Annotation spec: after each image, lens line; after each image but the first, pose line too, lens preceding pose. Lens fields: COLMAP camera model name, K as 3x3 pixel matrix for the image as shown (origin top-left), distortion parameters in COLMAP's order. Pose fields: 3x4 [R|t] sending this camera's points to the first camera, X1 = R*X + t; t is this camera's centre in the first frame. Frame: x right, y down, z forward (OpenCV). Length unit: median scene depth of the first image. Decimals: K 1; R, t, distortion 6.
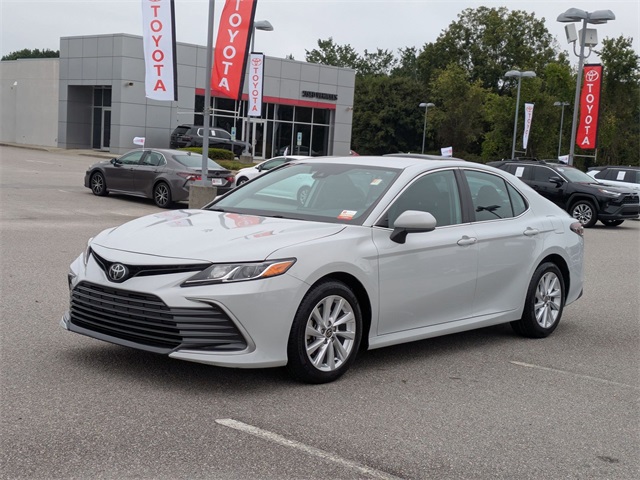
lens RADIAL K [[932.8, 0, 305.1], [0, 932.8, 240.9], [0, 0, 1]] dist [0.073698, -0.067383]
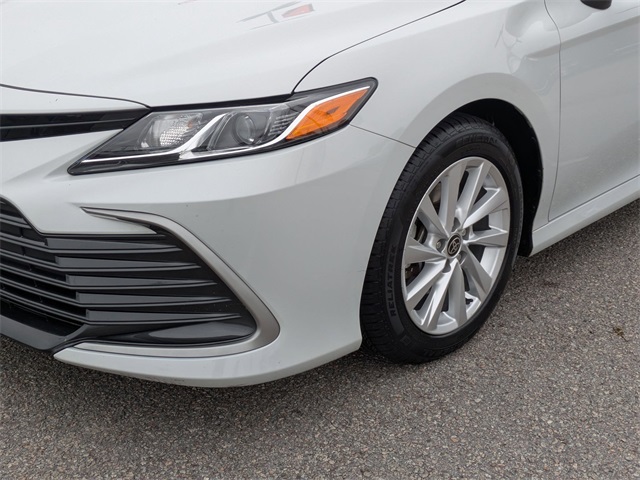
lens RADIAL K [[932.8, 0, 305.1], [0, 932.8, 240.9], [0, 0, 1]] dist [0.073698, -0.067383]
pose [[0.998139, -0.029942, -0.053122, -0.019704], [0.043163, 0.962274, 0.268636, -0.020794], [0.043075, -0.270429, 0.961776, 0.603626]]
